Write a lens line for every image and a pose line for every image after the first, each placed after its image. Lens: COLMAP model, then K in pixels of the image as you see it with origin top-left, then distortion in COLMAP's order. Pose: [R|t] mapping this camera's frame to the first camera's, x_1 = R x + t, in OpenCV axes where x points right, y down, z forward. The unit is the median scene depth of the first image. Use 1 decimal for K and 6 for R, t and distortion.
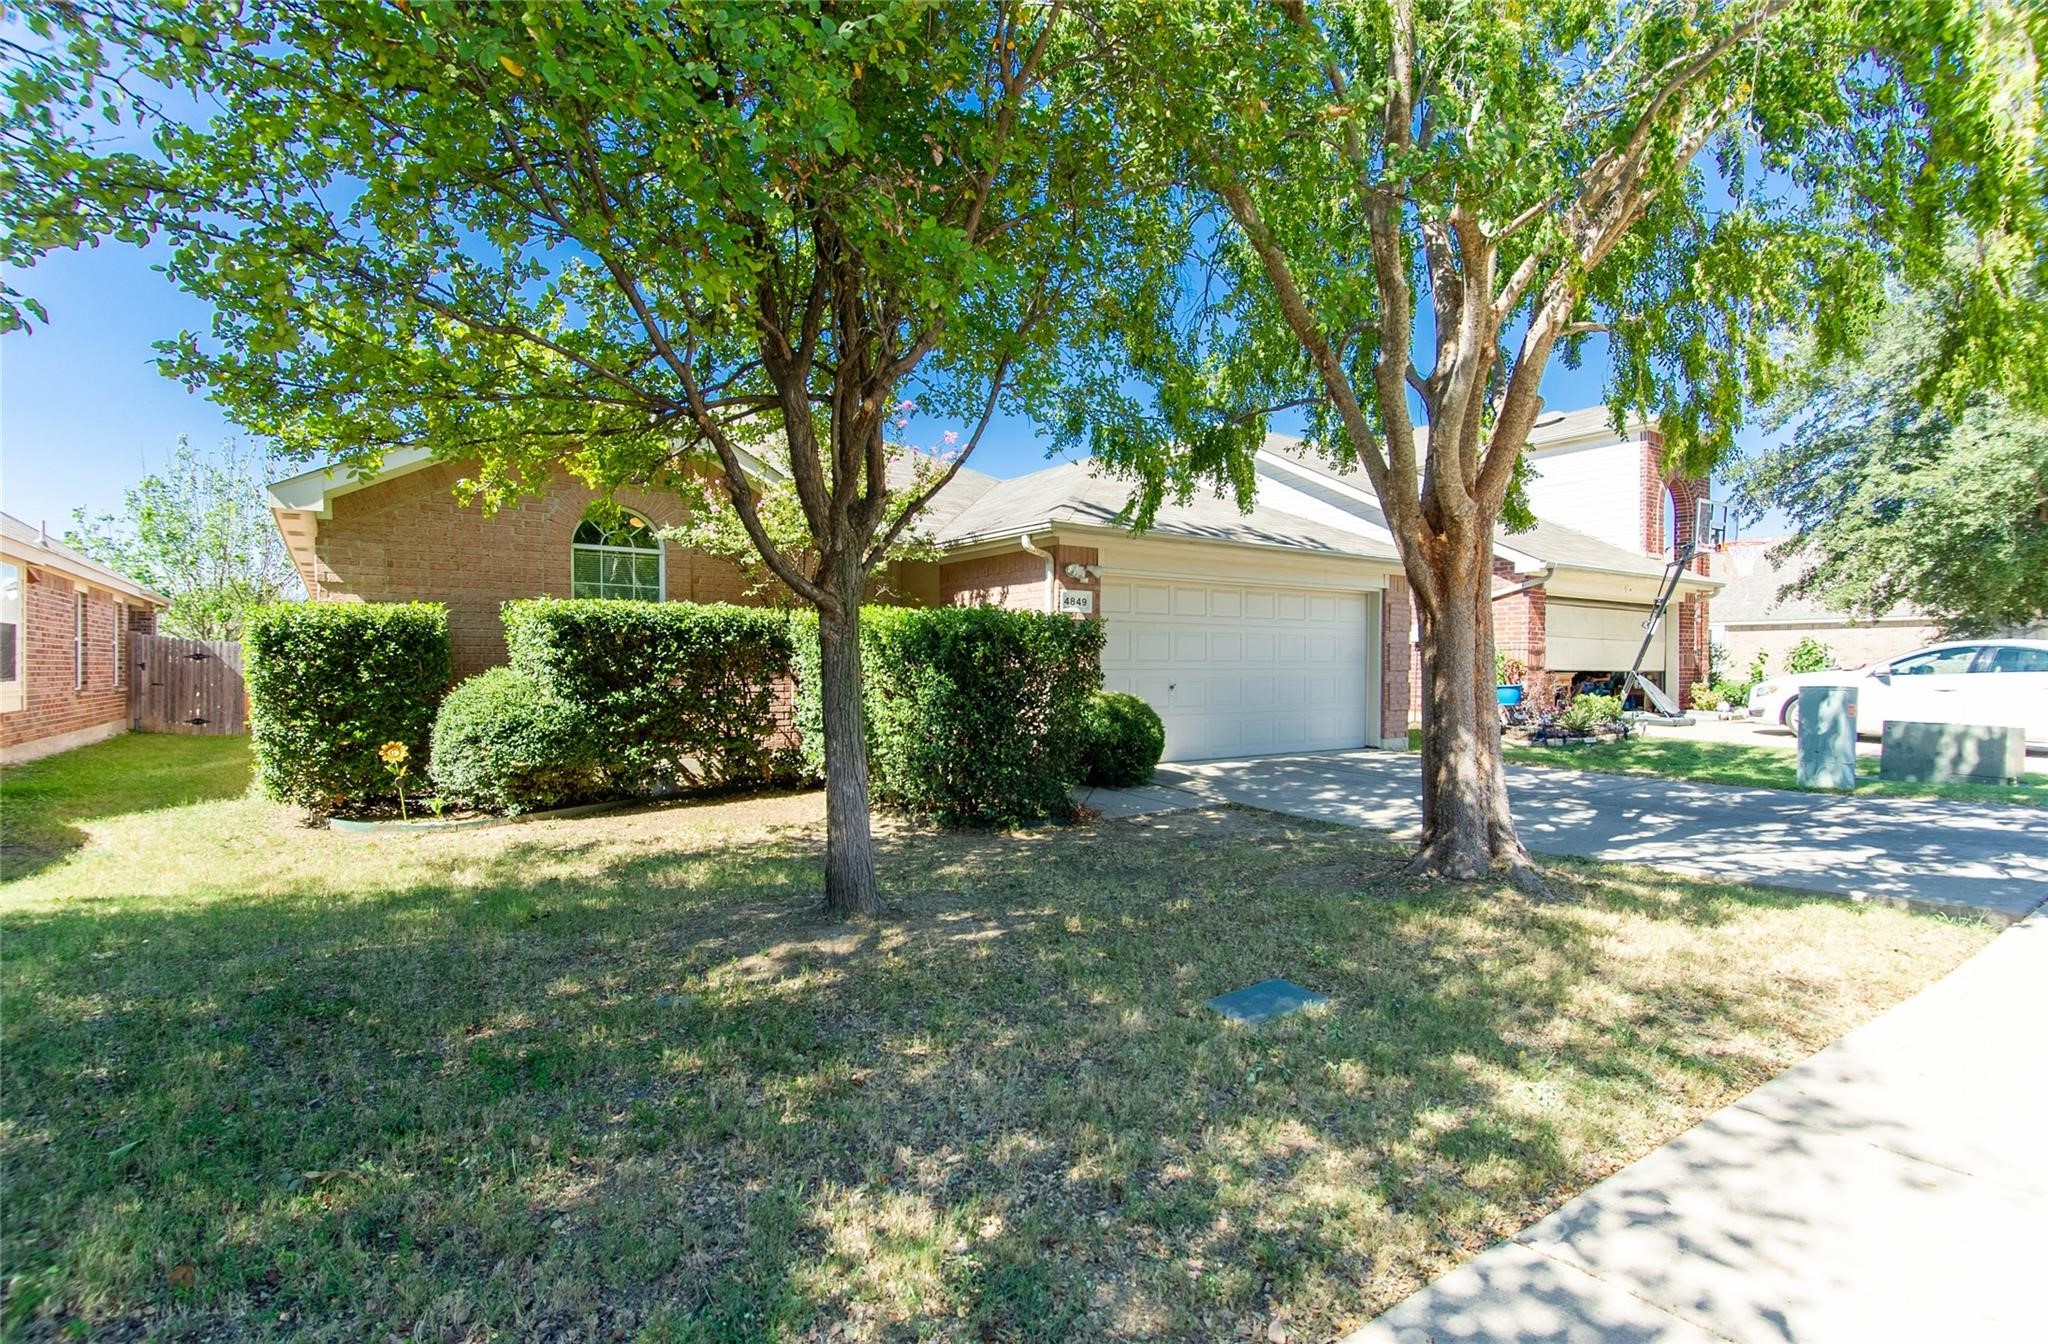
lens RADIAL K [[953.5, 0, 1032.6], [0, 953.5, 680.5], [0, 0, 1]] dist [0.044933, -0.028343]
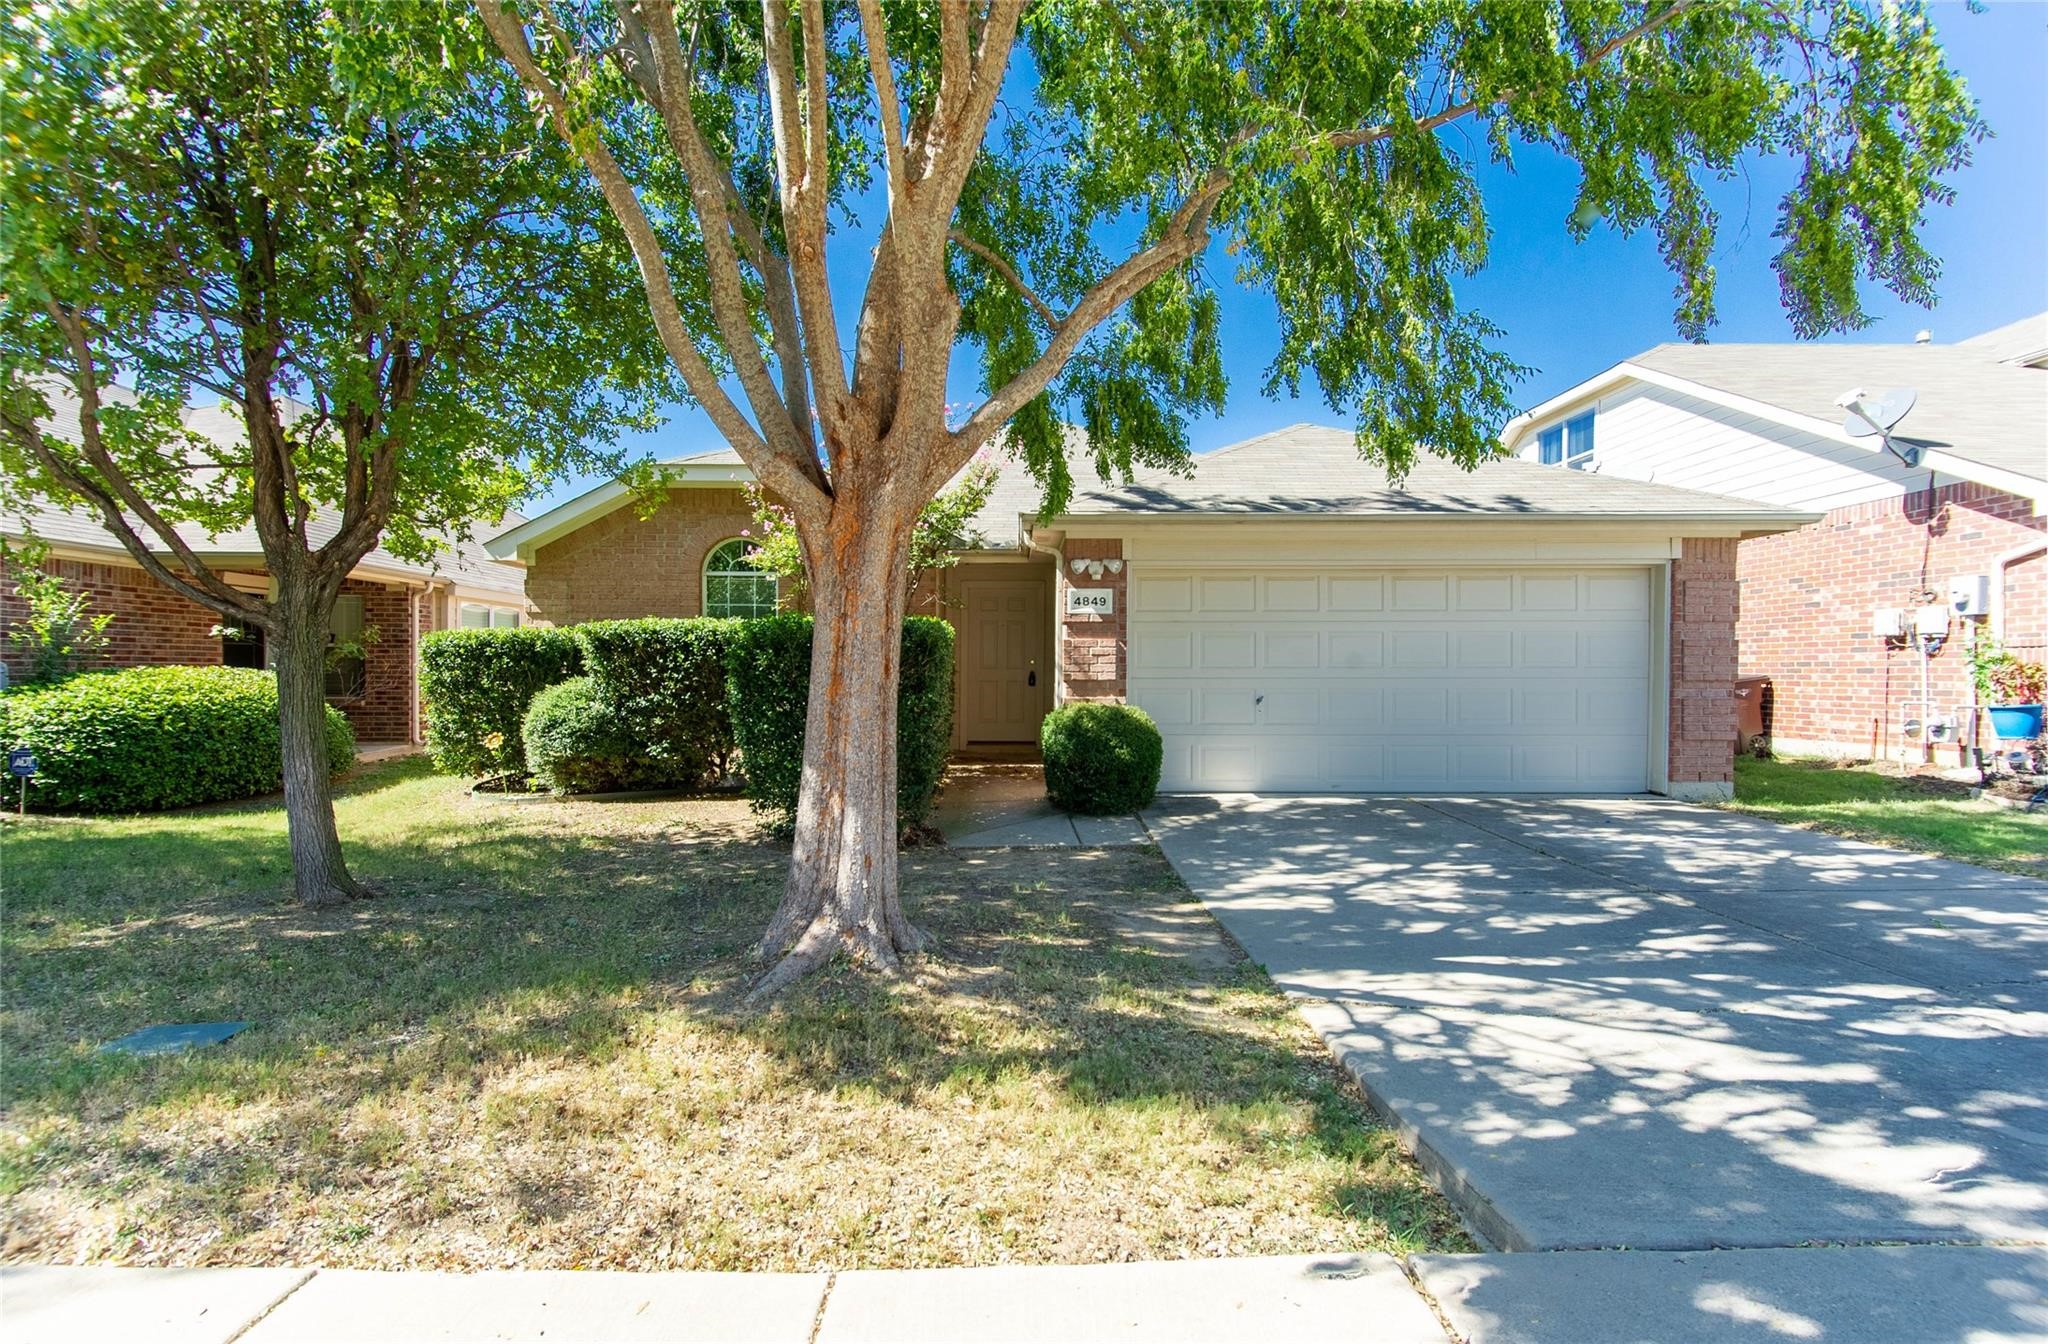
lens RADIAL K [[953.5, 0, 1032.6], [0, 953.5, 680.5], [0, 0, 1]] dist [0.044933, -0.028343]
pose [[0.821660, 0.003532, -0.569967, 0.617636], [-0.007848, 0.999956, -0.005116, -0.005950], [0.569924, 0.008676, 0.821652, 0.305097]]
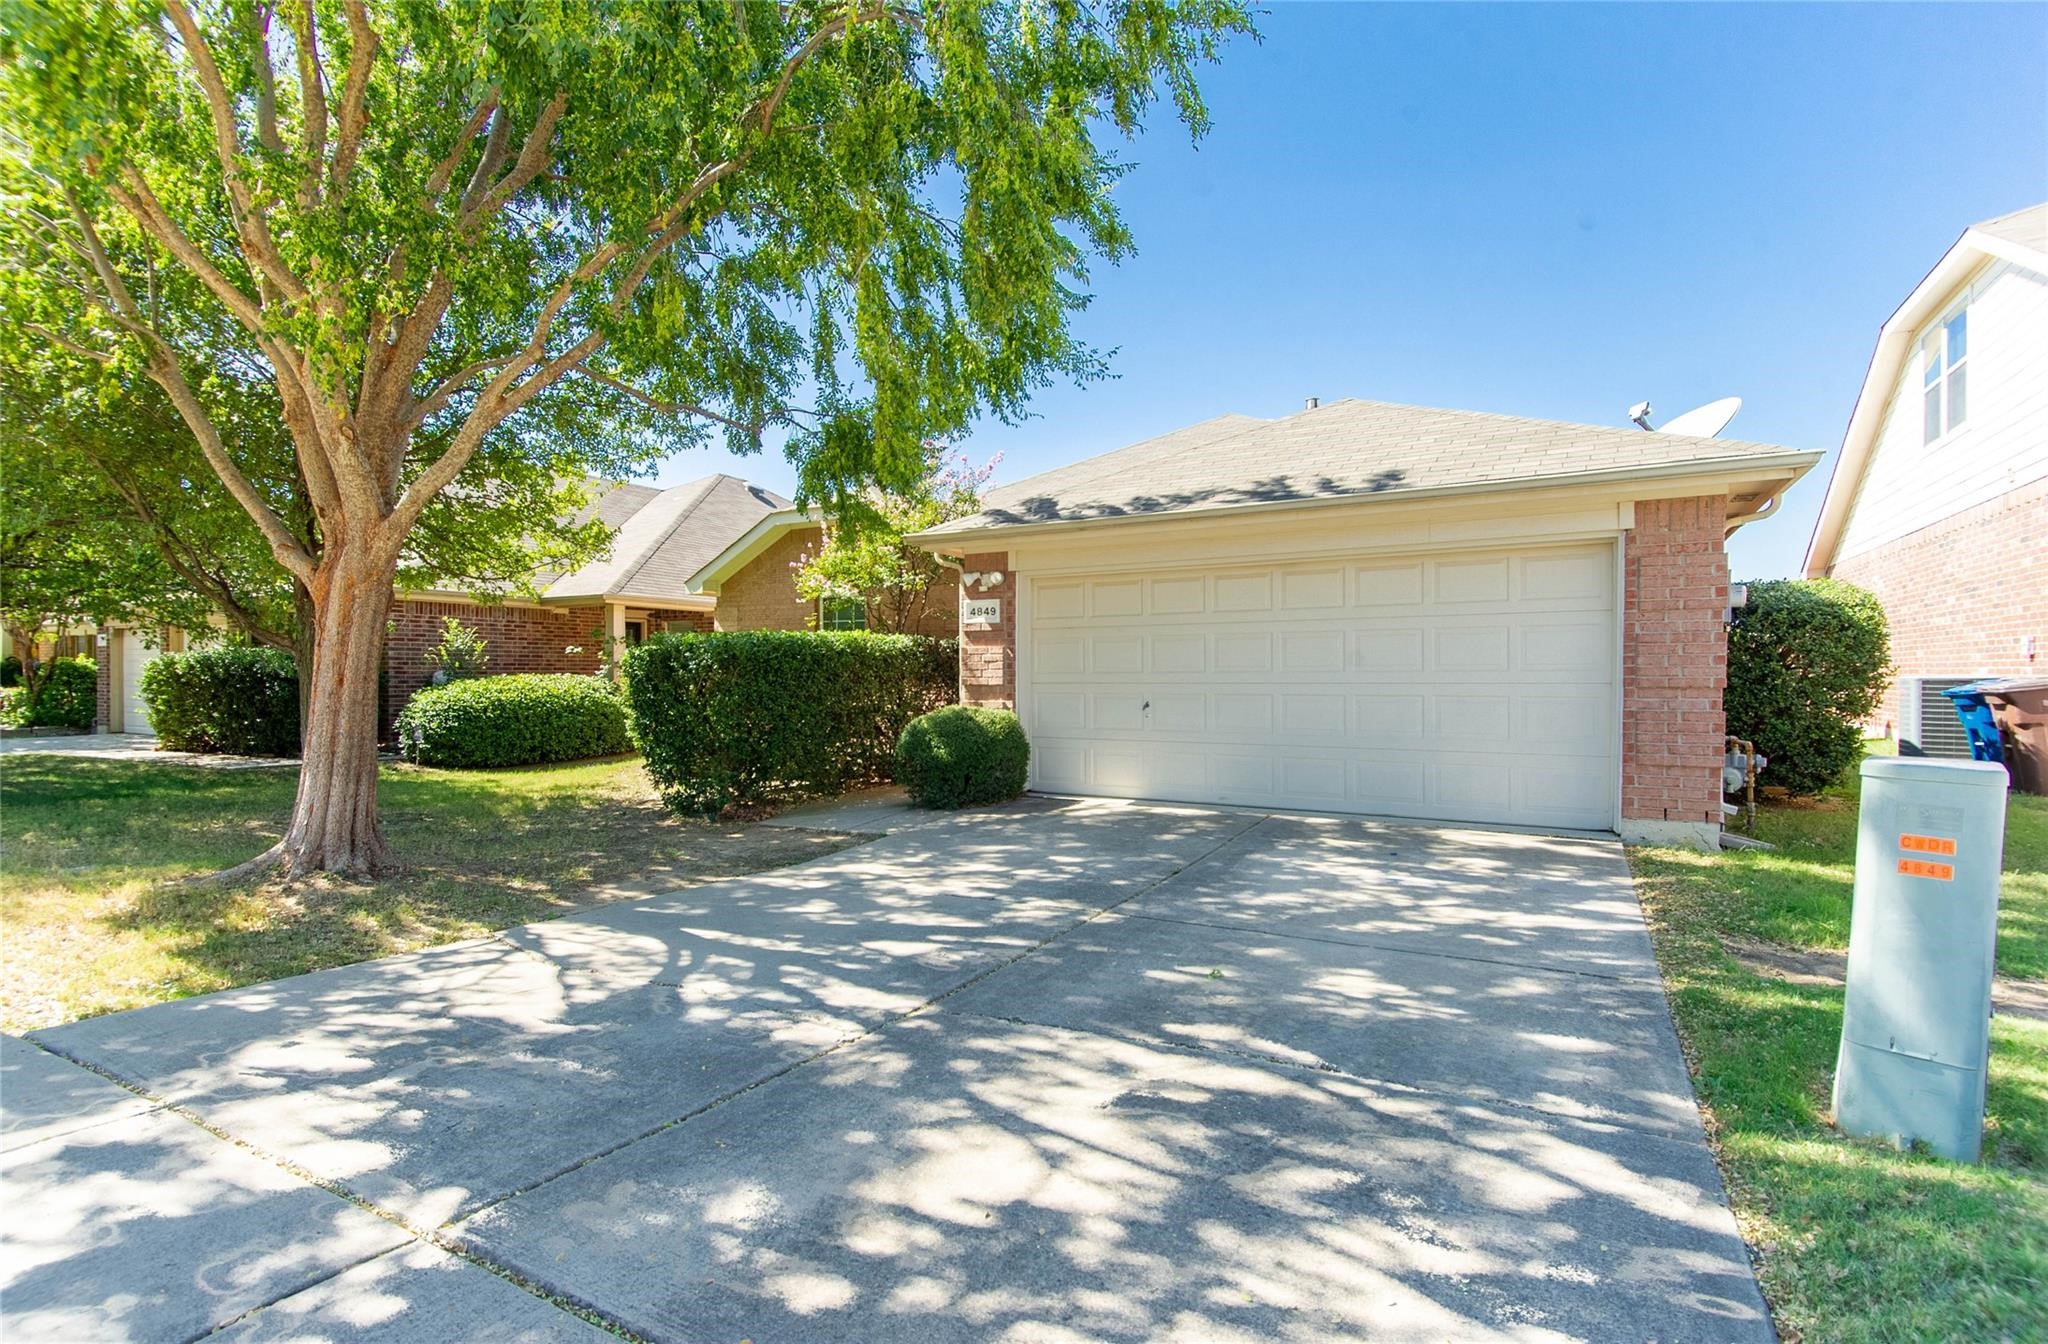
lens RADIAL K [[953.5, 0, 1032.6], [0, 953.5, 680.5], [0, 0, 1]] dist [0.044933, -0.028343]
pose [[0.431160, 0.003910, -0.902267, 1.131144], [-0.008188, 0.999966, 0.000420, -0.018499], [0.902238, 0.007207, 0.431178, 0.782296]]
